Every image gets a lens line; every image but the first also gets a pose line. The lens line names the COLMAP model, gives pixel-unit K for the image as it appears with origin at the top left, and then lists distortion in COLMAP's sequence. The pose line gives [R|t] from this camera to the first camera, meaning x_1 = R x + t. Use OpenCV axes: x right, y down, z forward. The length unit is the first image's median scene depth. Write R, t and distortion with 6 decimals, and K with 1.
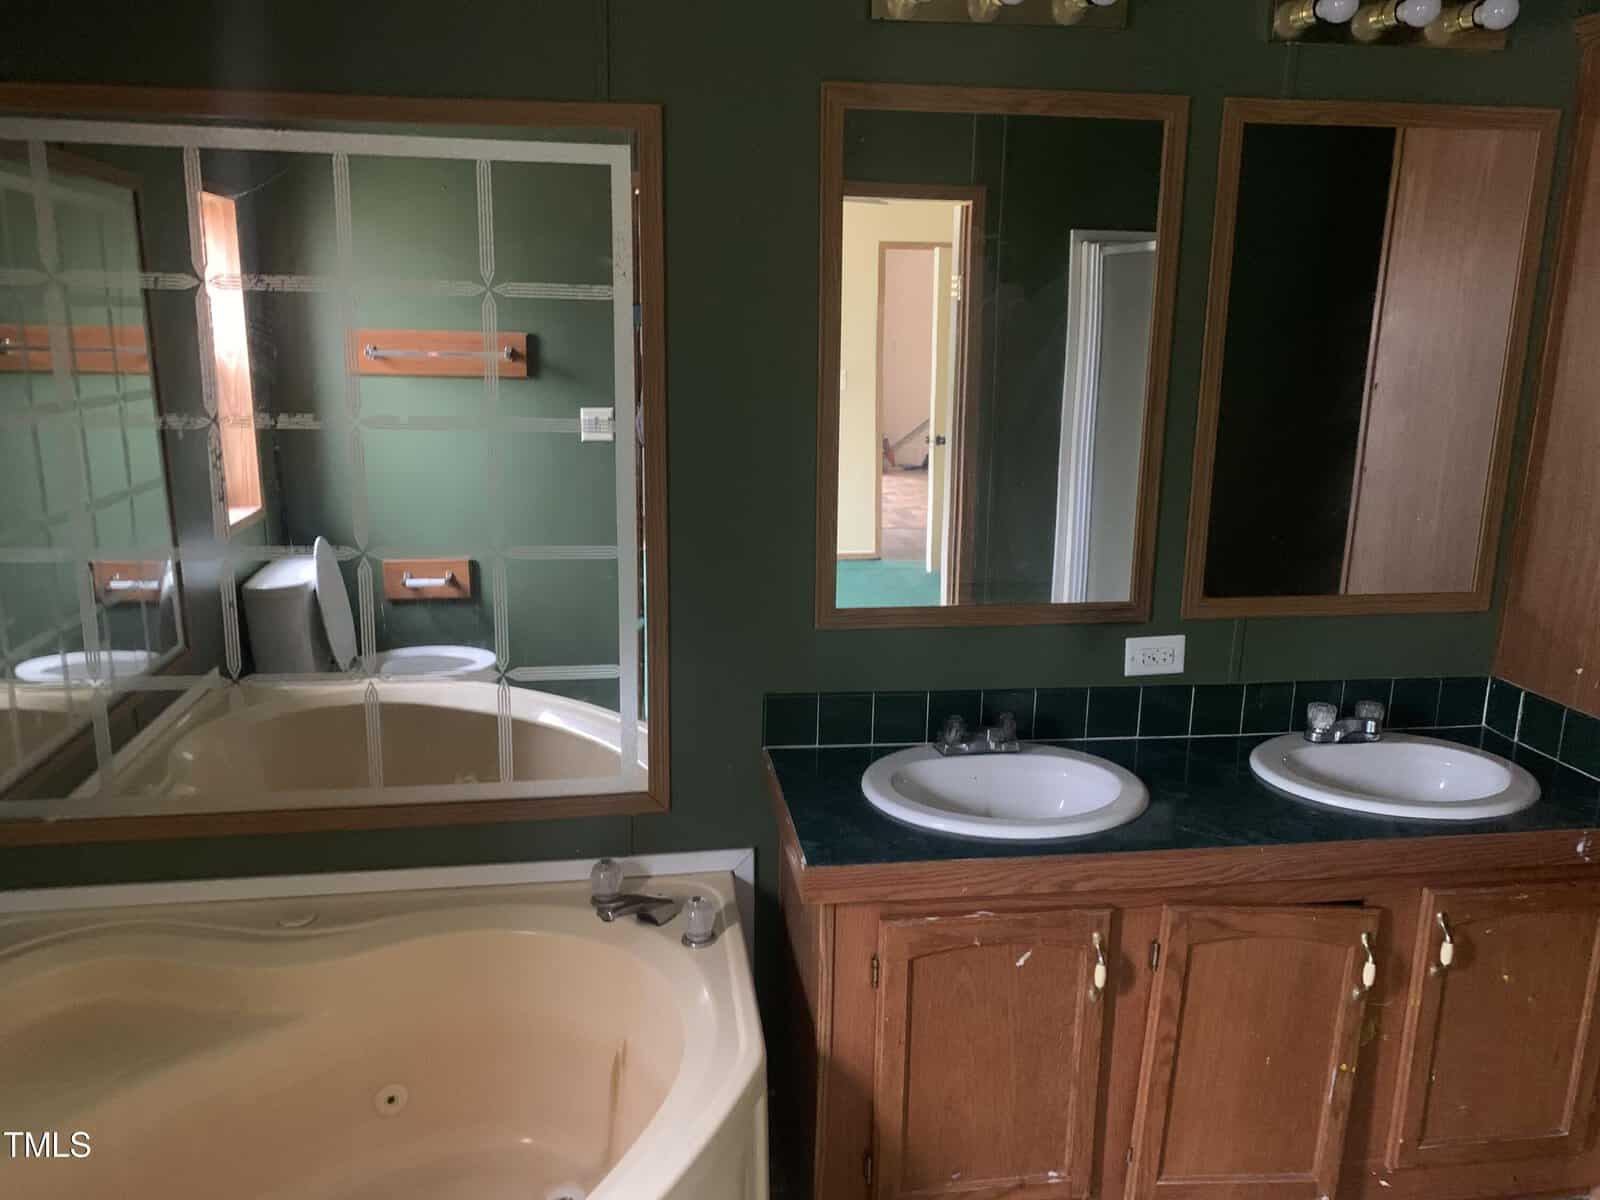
lens RADIAL K [[1226.2, 0, 808.6], [0, 1226.2, 603.9], [0, 0, 1]] dist [0.031806, -0.035823]
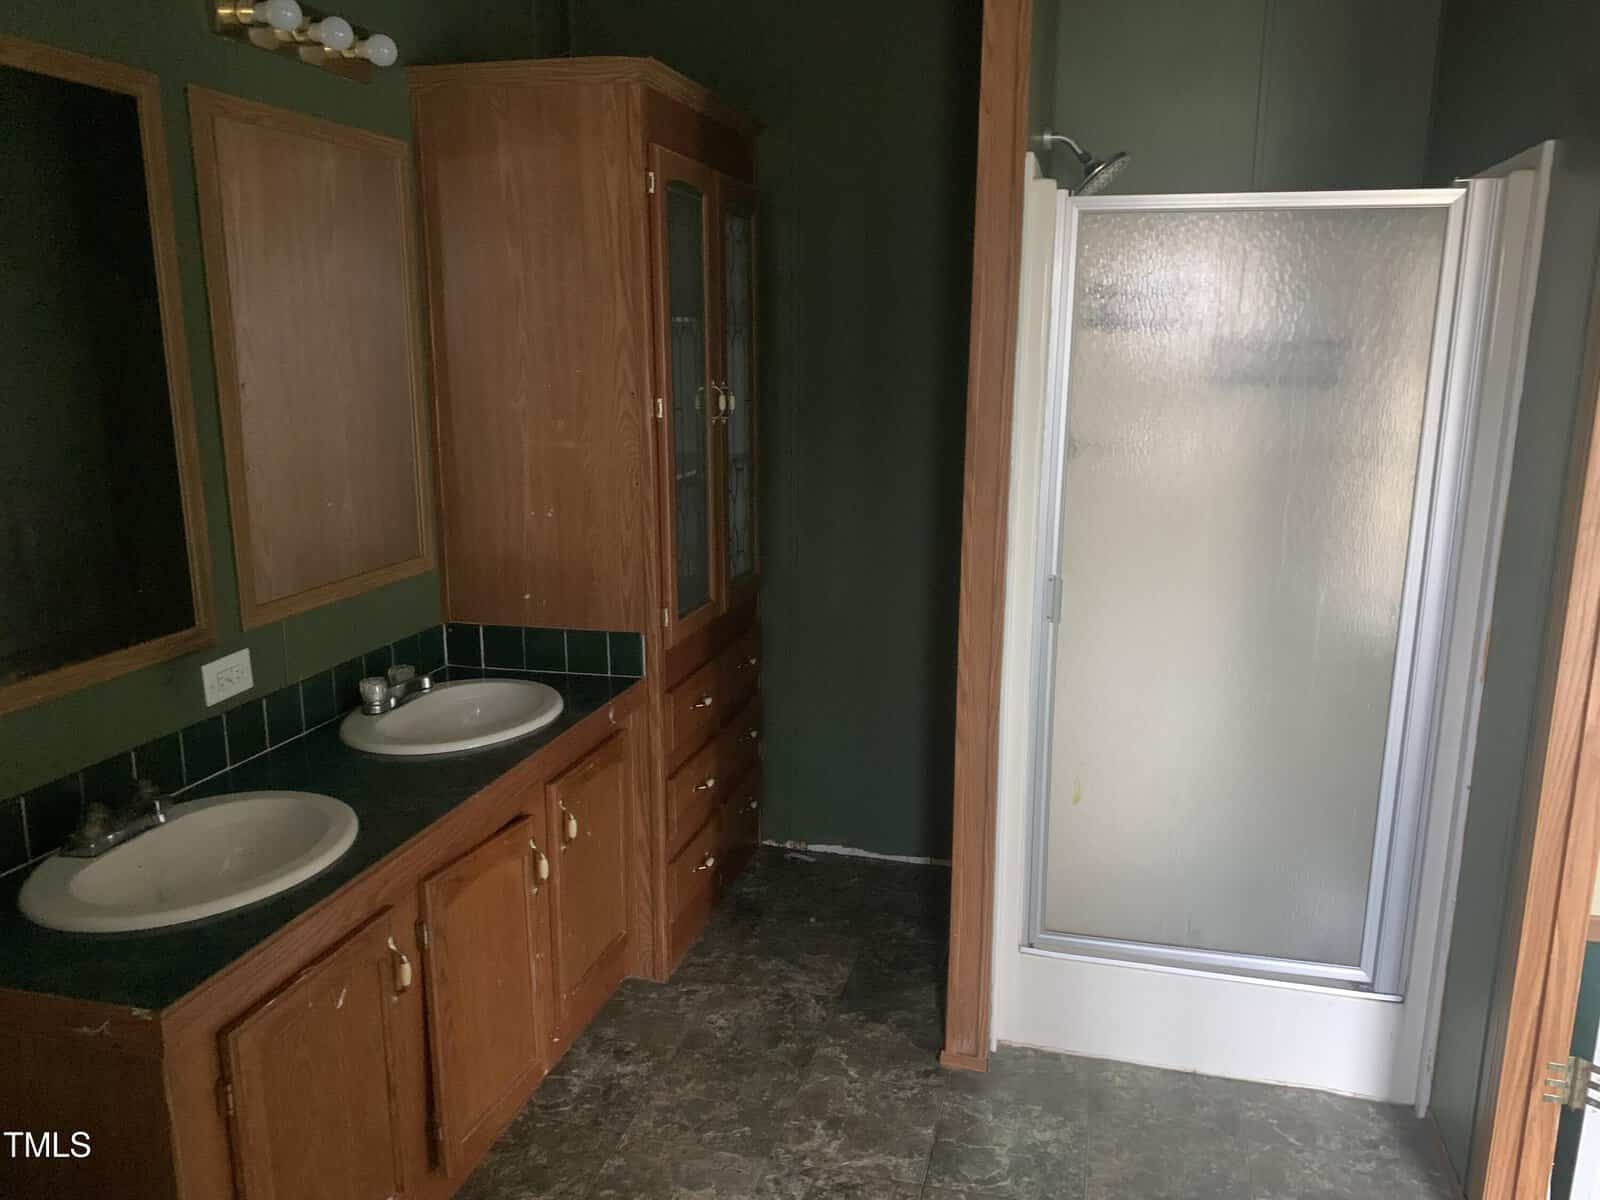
lens RADIAL K [[1226.2, 0, 808.3], [0, 1226.2, 593.5], [0, 0, 1]] dist [0.031806, -0.035823]
pose [[0.390672, -0.202942, 0.897881, -0.397938], [0.220226, 0.967676, 0.122896, -0.039822], [-0.893798, 0.149724, 0.422737, 0.207219]]
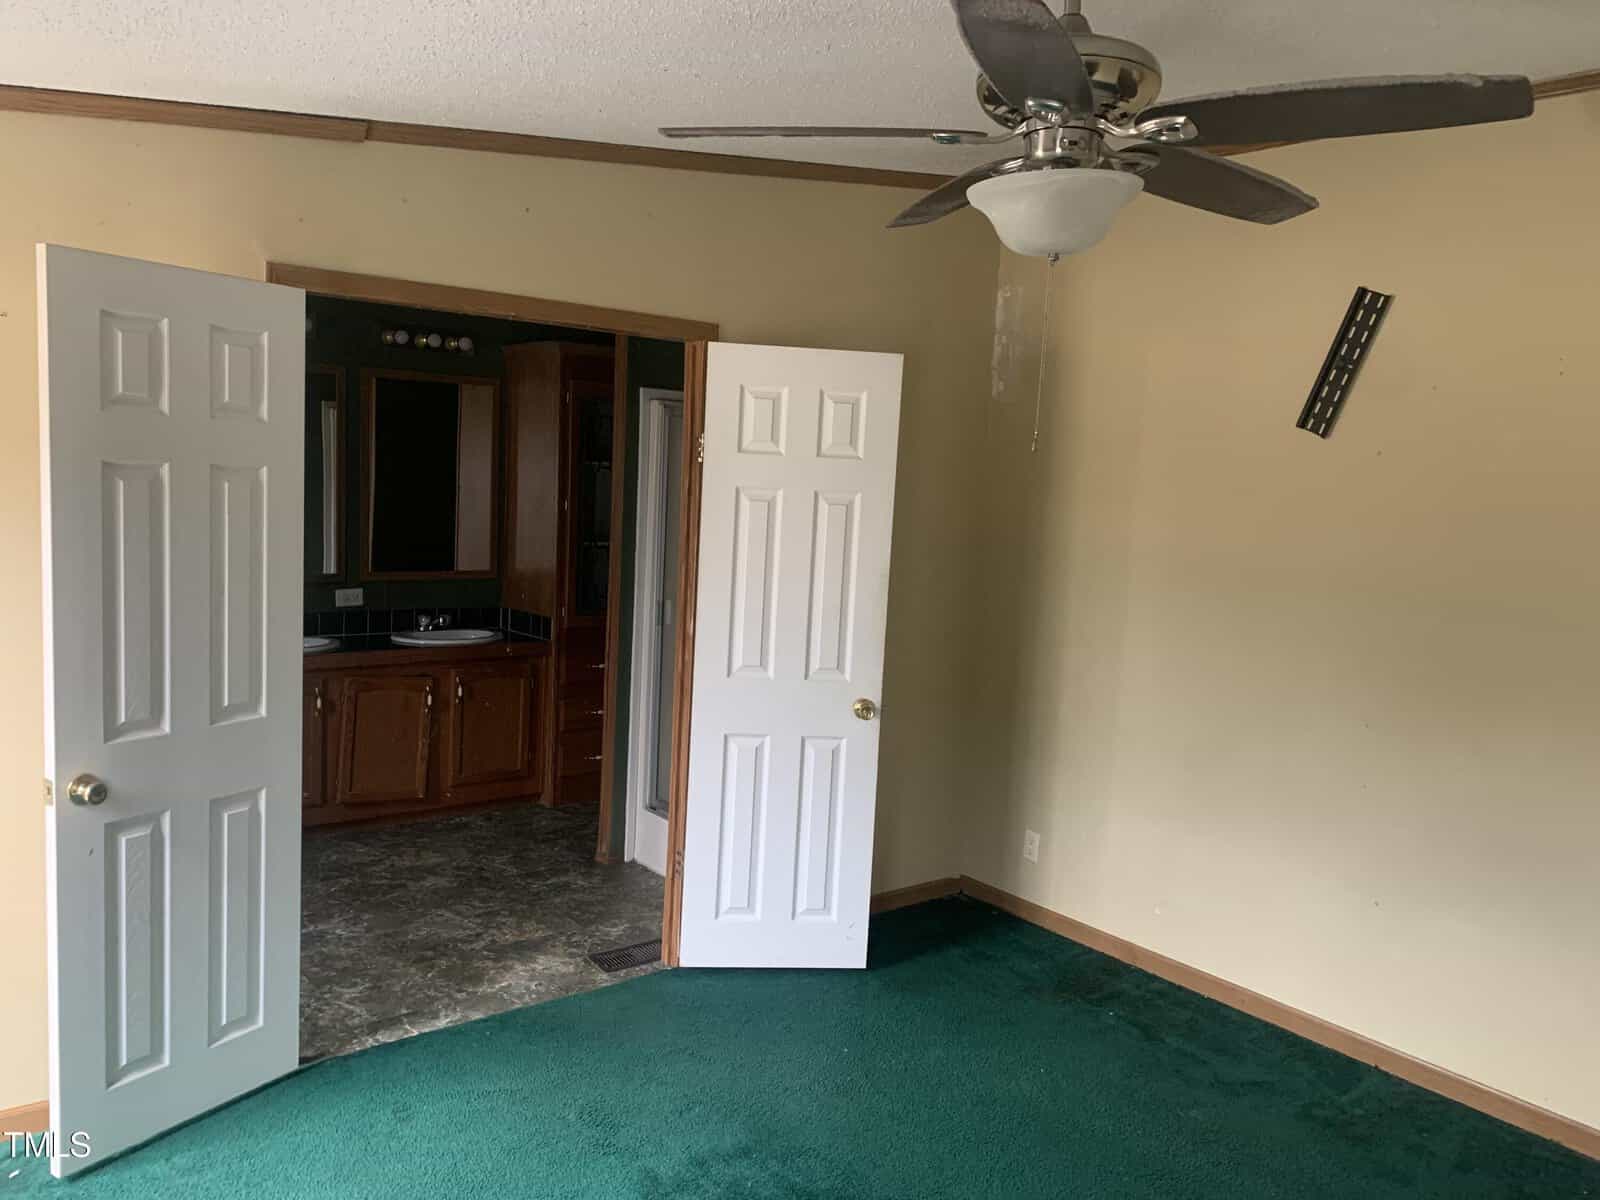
lens RADIAL K [[1226.2, 0, 806.6], [0, 1226.2, 586.0], [0, 0, 1]] dist [0.031806, -0.035823]
pose [[0.860152, -0.025652, 0.509392, -0.161767], [0.087359, 0.991385, -0.097587, 0.335998], [-0.502500, 0.128440, 0.854984, -1.470106]]
